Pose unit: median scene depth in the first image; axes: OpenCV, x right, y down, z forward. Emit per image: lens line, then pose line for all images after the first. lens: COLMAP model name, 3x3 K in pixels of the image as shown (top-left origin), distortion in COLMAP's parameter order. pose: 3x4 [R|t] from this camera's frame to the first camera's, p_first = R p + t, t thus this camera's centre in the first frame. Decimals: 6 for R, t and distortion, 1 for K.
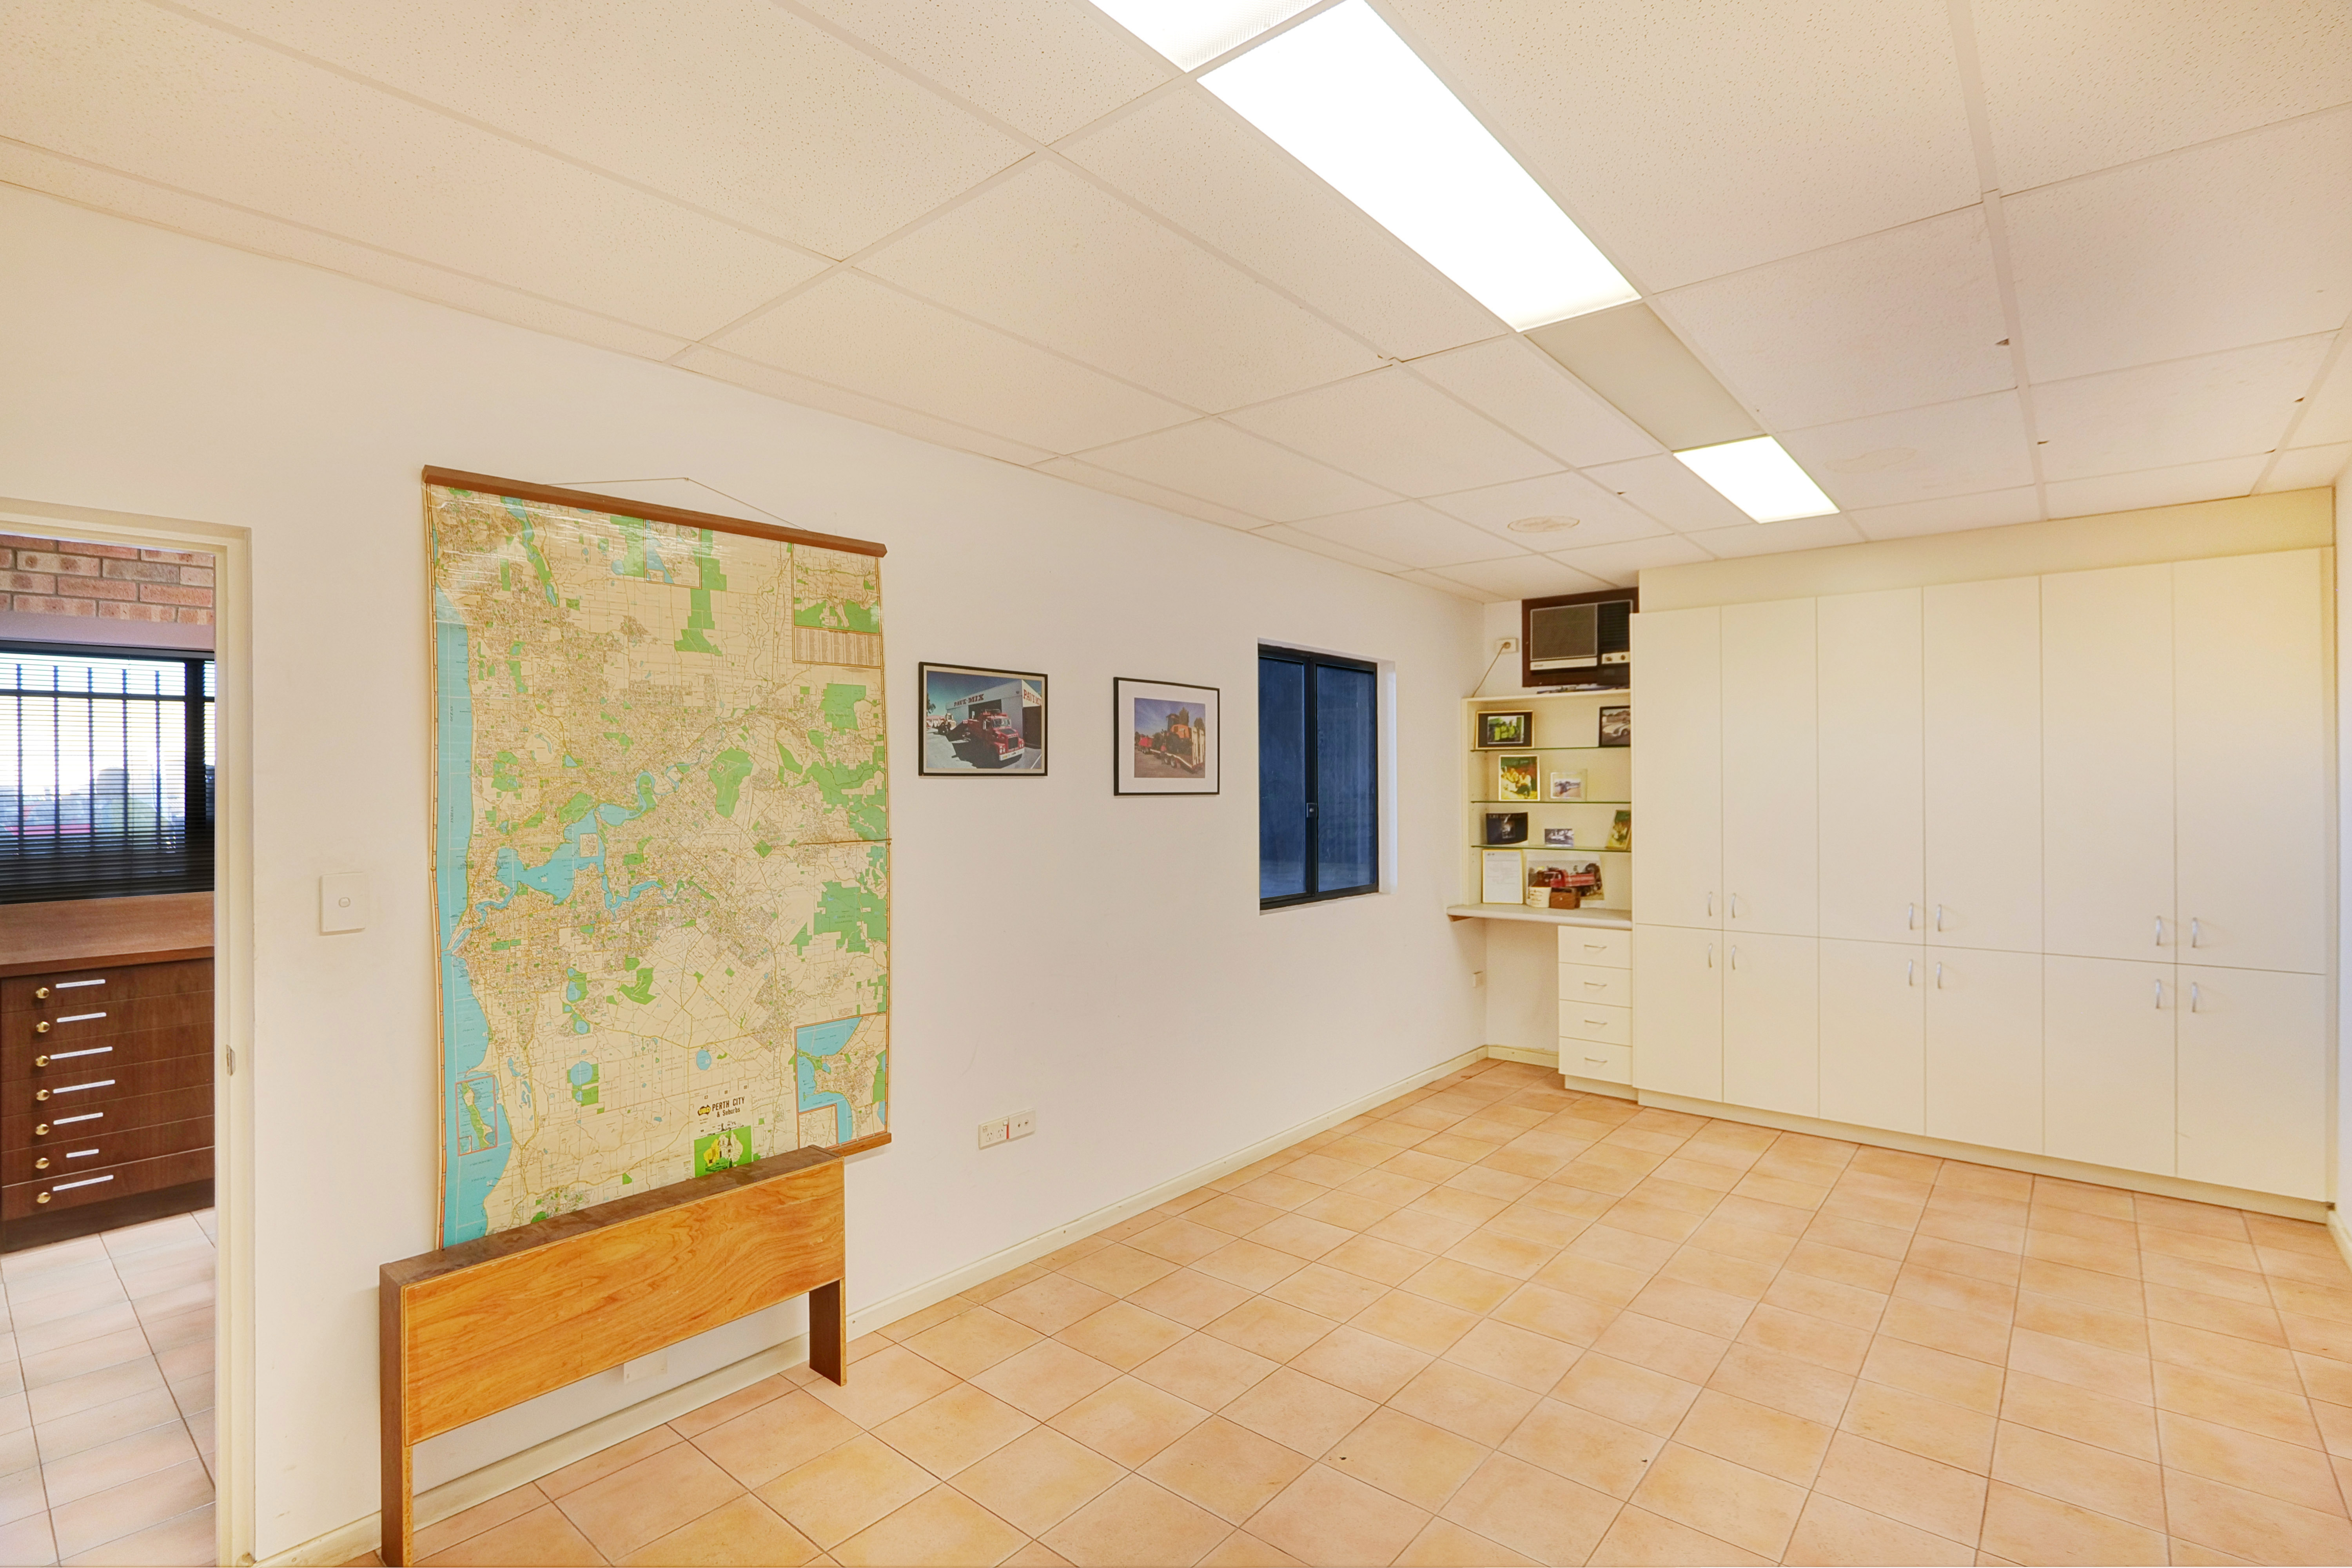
lens RADIAL K [[1099.4, 0, 1182.1], [0, 1099.4, 782.2], [0, 0, 1]] dist [-0.009534, 0.000127]
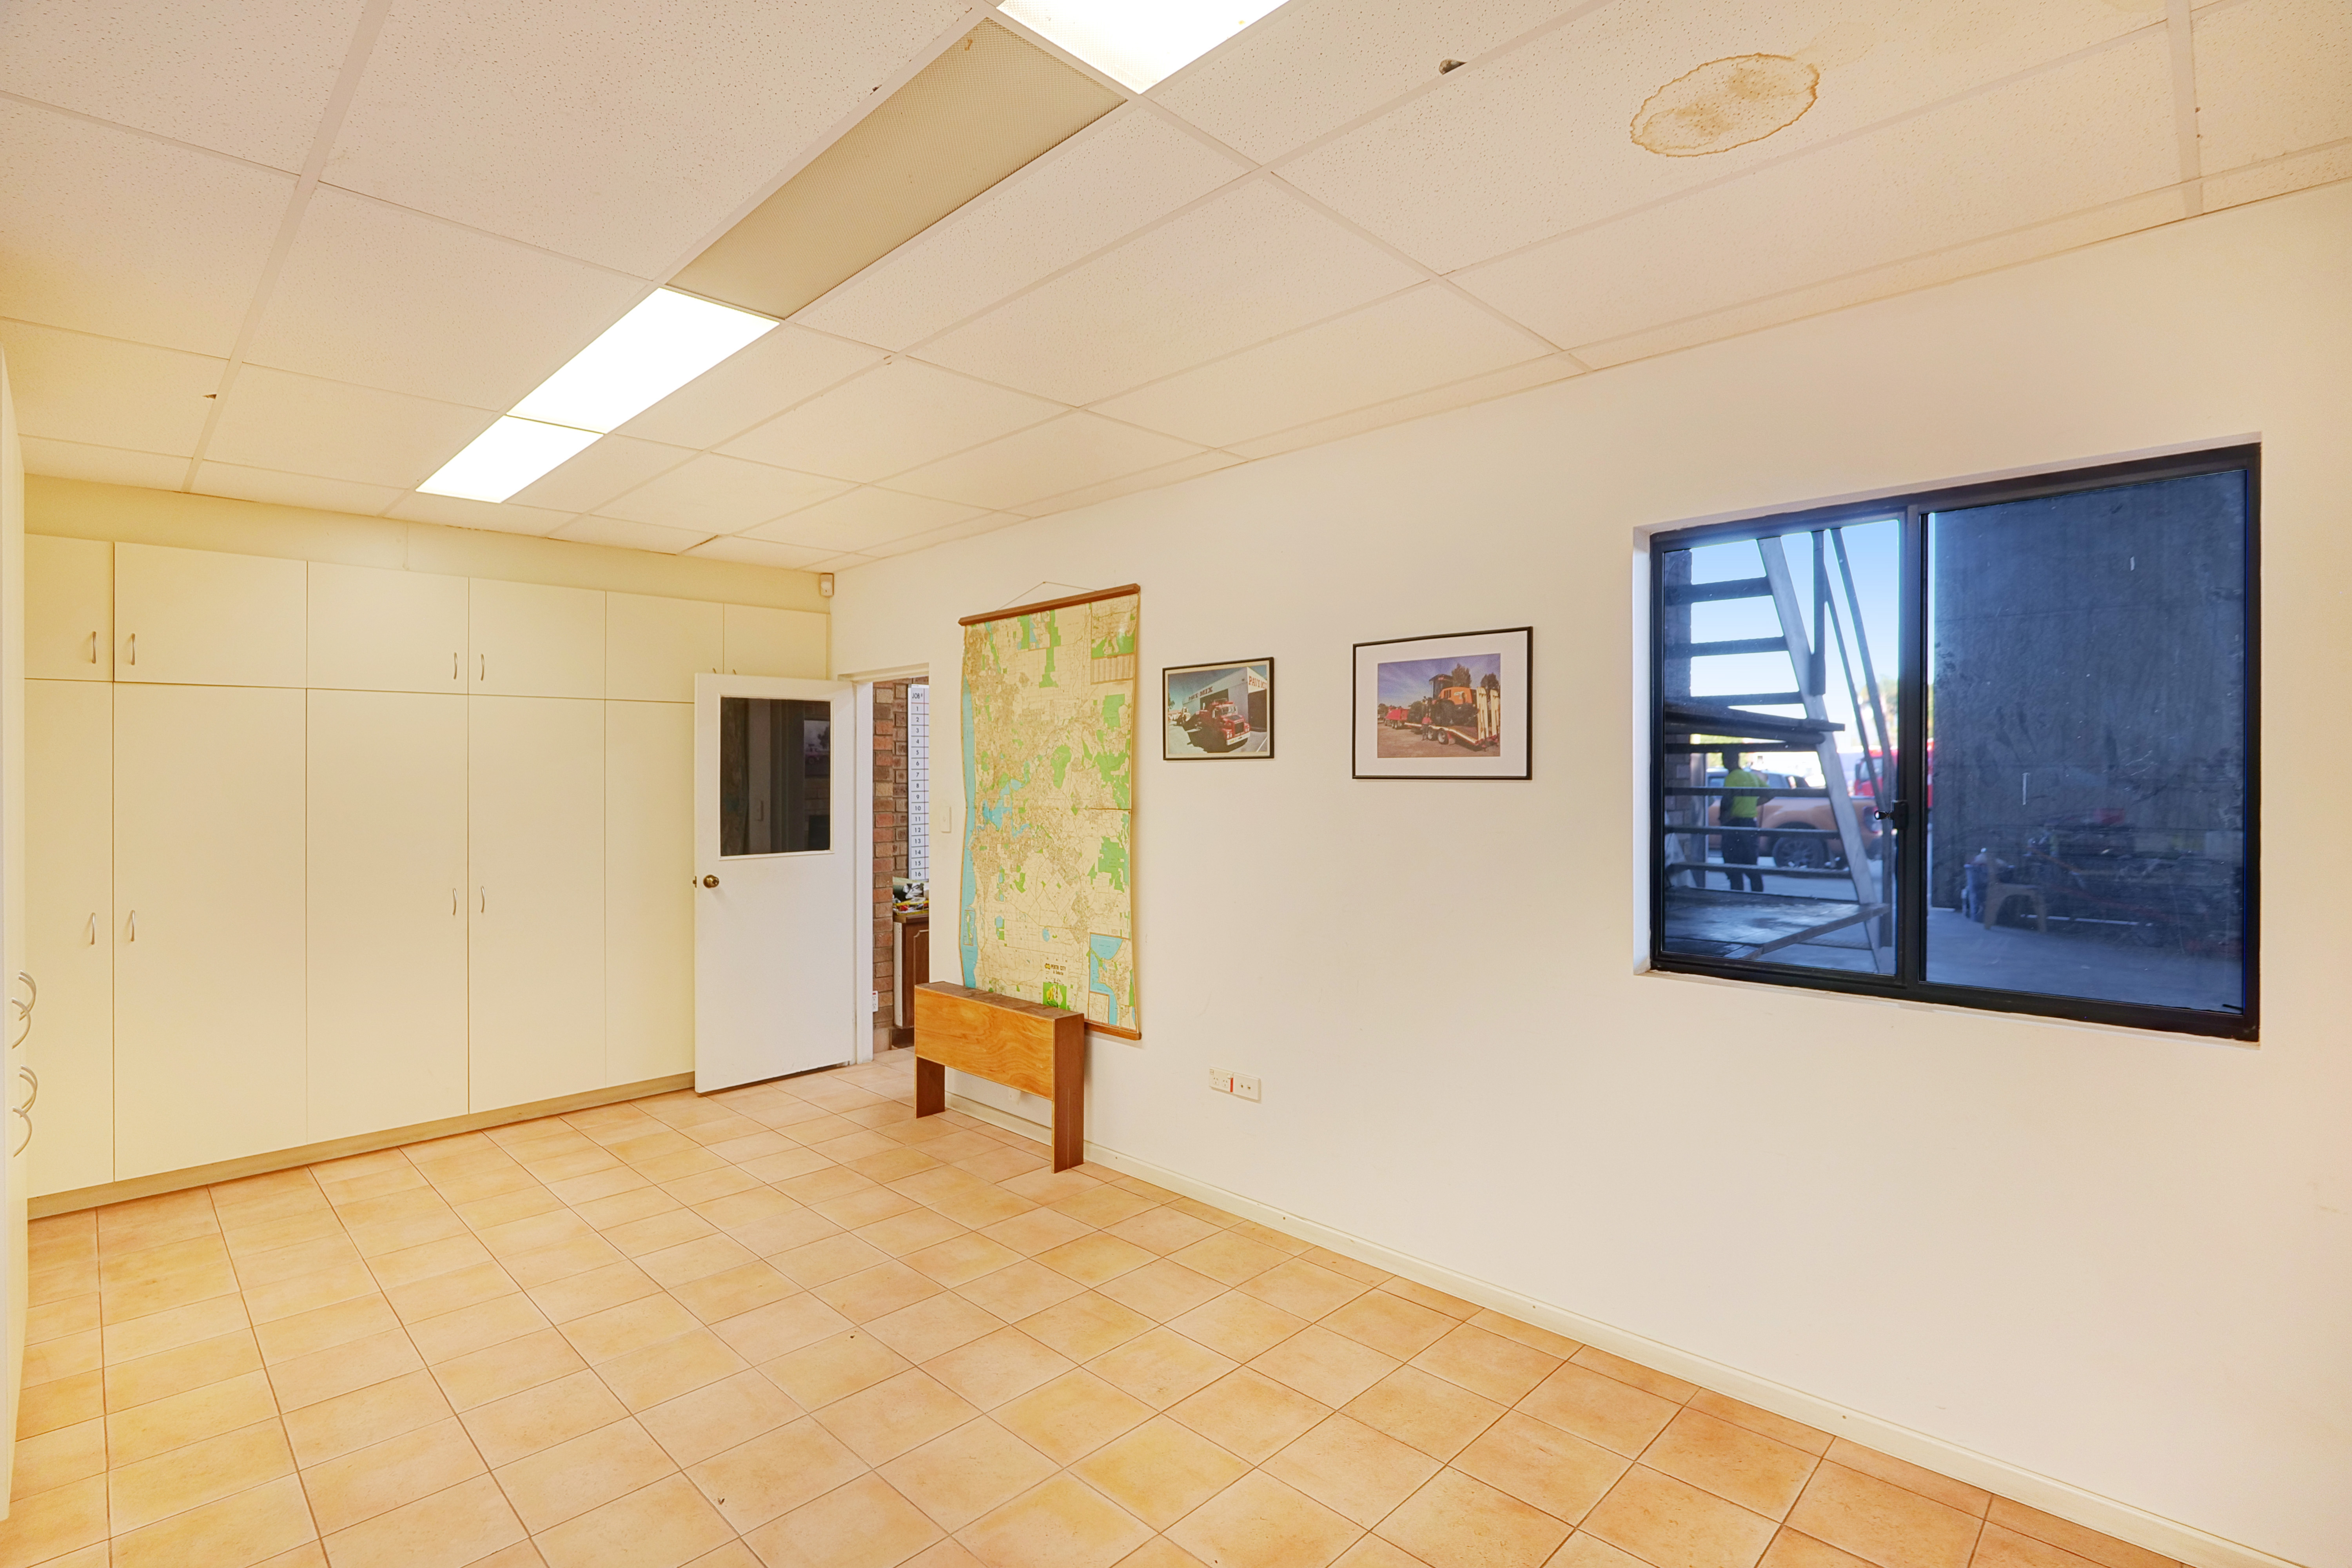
lens RADIAL K [[1099.4, 0, 1182.1], [0, 1099.4, 782.2], [0, 0, 1]] dist [-0.009534, 0.000127]
pose [[-0.076218, 0.015876, -0.996965, 1.062878], [0.008868, 0.999844, 0.015243, 0.000226], [0.997052, -0.007679, -0.076346, 1.190518]]
